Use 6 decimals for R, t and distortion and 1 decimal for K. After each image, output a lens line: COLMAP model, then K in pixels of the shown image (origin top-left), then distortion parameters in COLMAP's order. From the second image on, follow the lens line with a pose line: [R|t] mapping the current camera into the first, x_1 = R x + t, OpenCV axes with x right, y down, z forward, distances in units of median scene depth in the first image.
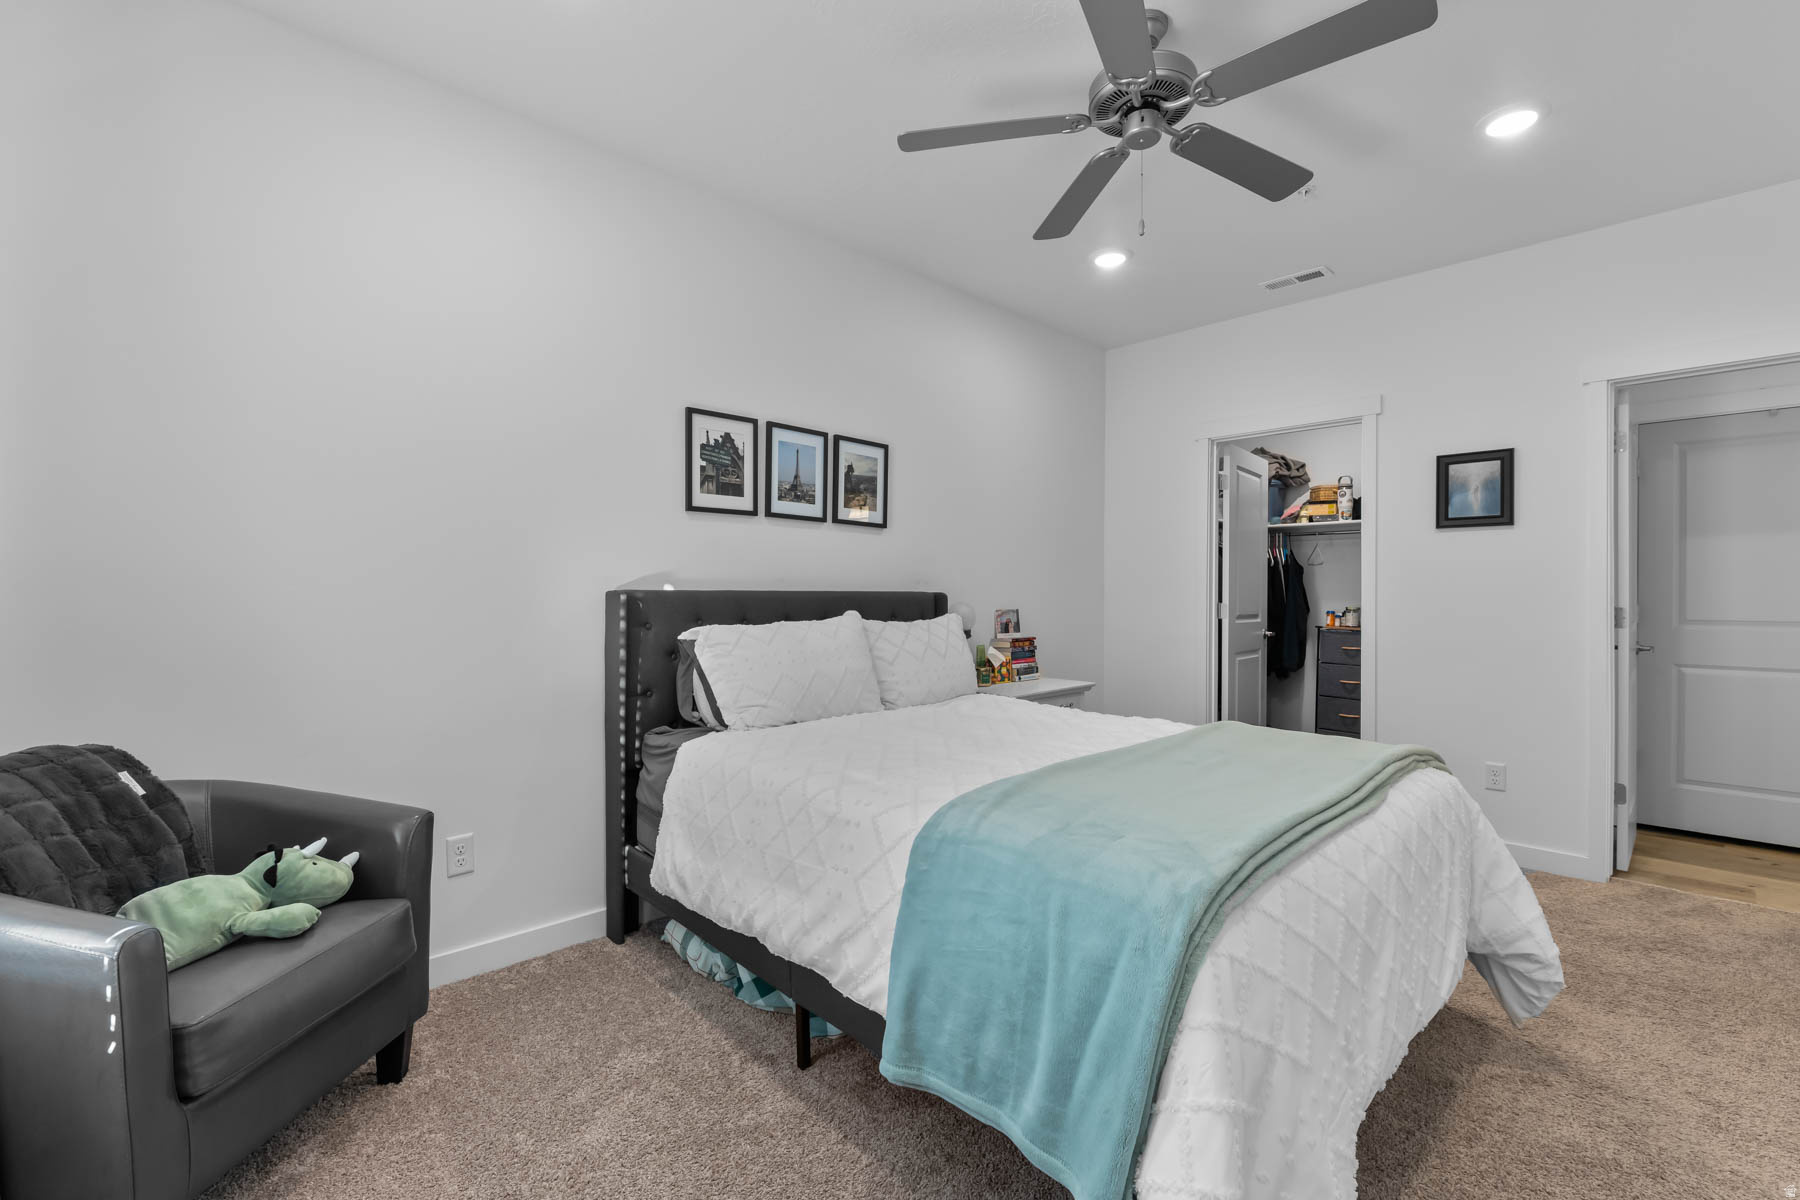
lens RADIAL K [[793.2, 0, 901.8], [0, 793.2, 597.7], [0, 0, 1]] dist [-0.004117, -0.001432]
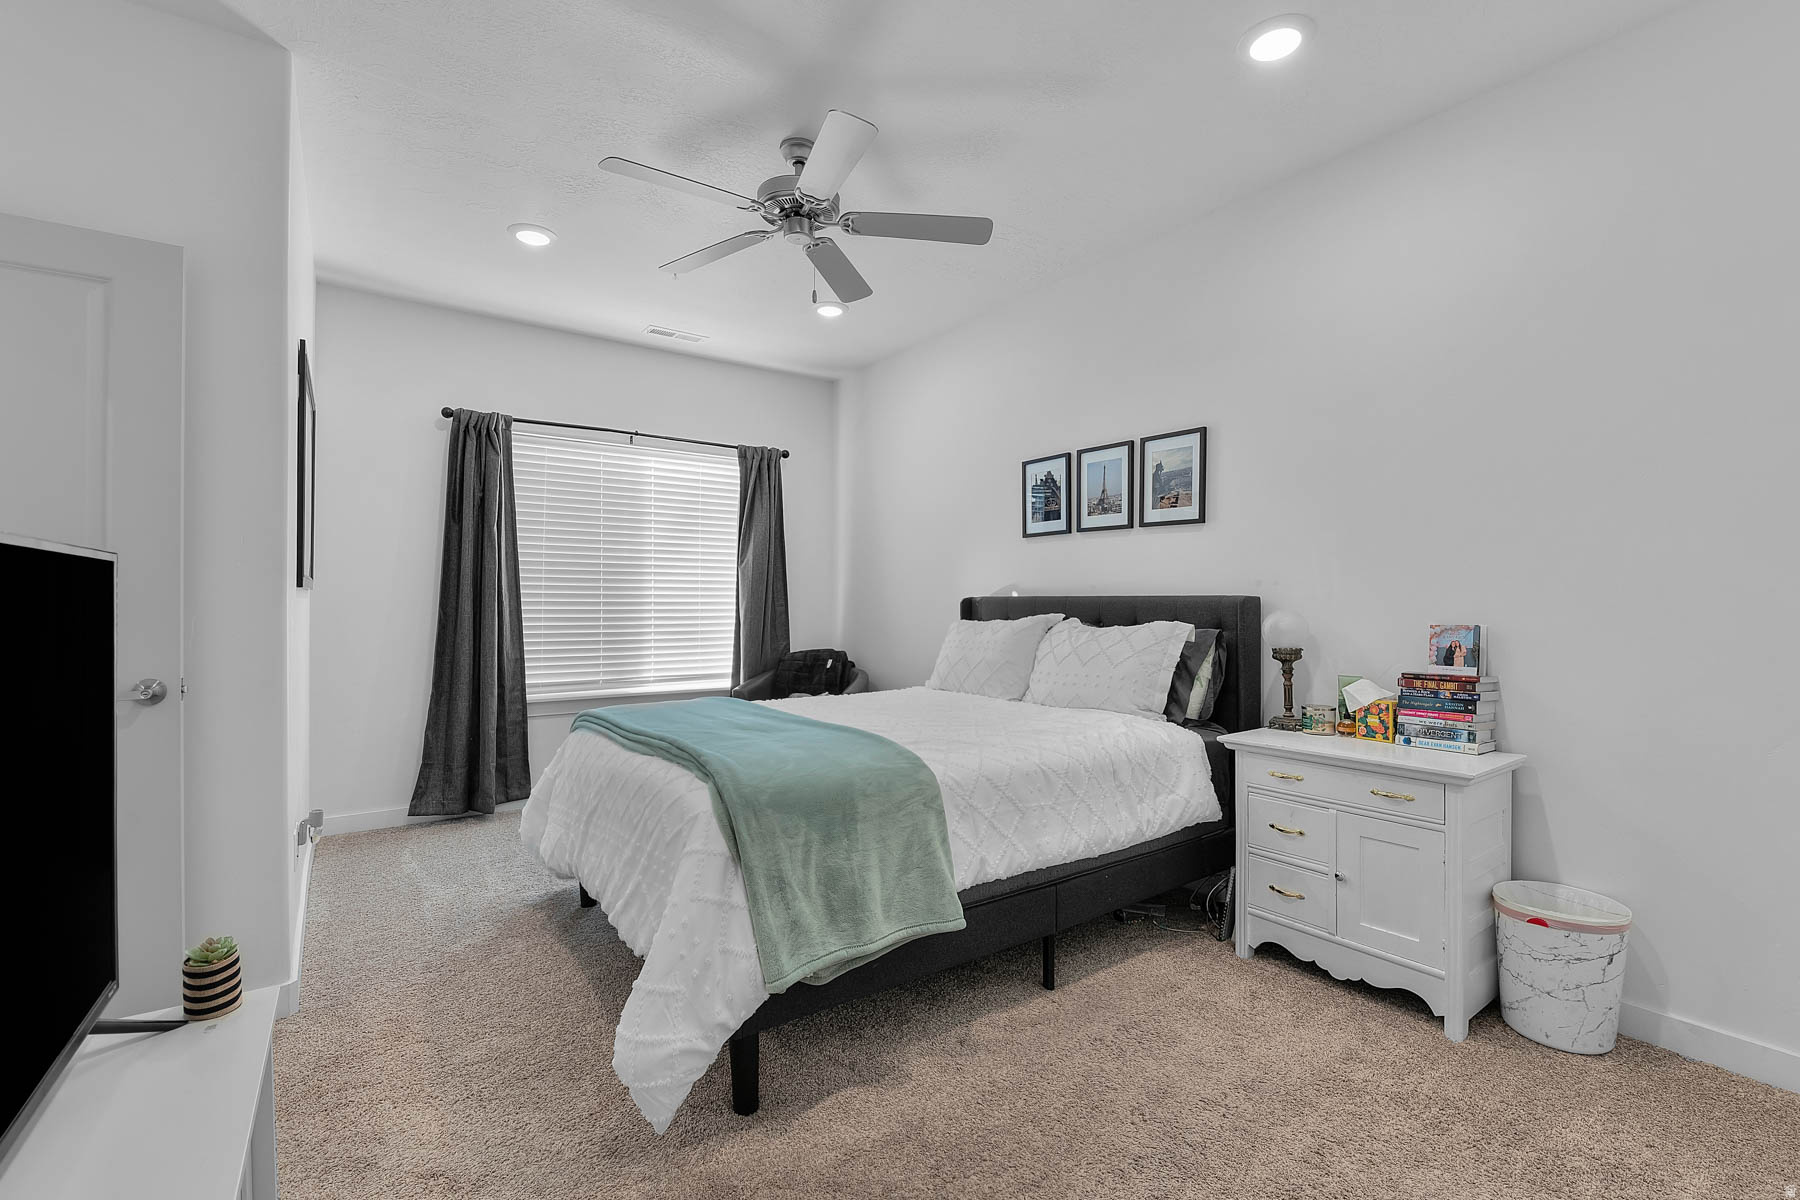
lens RADIAL K [[793.2, 0, 901.3], [0, 793.2, 598.6], [0, 0, 1]] dist [-0.004117, -0.001432]
pose [[-0.153100, -0.003001, -0.988206, 0.982445], [-0.003709, 0.999990, -0.002462, -0.001681], [0.988204, 0.003288, -0.153110, 0.893284]]
